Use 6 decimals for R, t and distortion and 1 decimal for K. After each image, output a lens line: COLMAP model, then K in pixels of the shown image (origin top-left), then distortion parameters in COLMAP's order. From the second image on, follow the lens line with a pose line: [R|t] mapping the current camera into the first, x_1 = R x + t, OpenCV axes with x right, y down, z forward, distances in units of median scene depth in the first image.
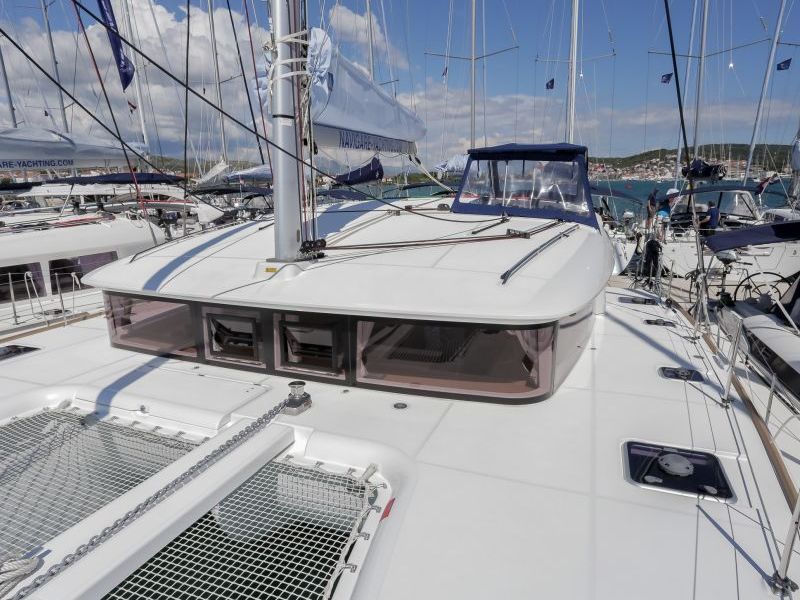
lens RADIAL K [[492.6, 0, 395.3], [0, 492.6, 300.3], [0, 0, 1]] dist [-0.076897, 0.030893]
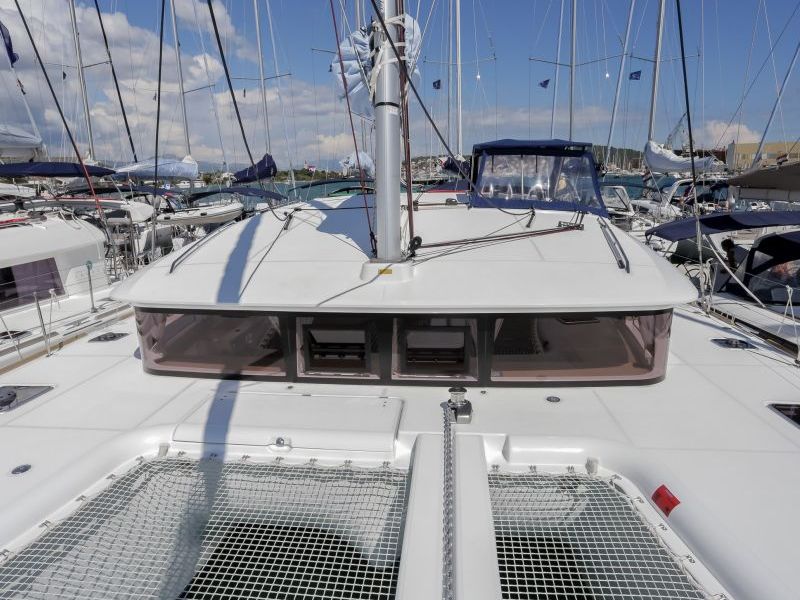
lens RADIAL K [[492.6, 0, 398.5], [0, 492.6, 297.5], [0, 0, 1]] dist [-0.076897, 0.030893]
pose [[0.964220, -0.065208, 0.256960, -0.452970], [0.064951, 0.997843, 0.009496, -0.019272], [-0.257025, 0.007534, 0.966375, 0.099934]]
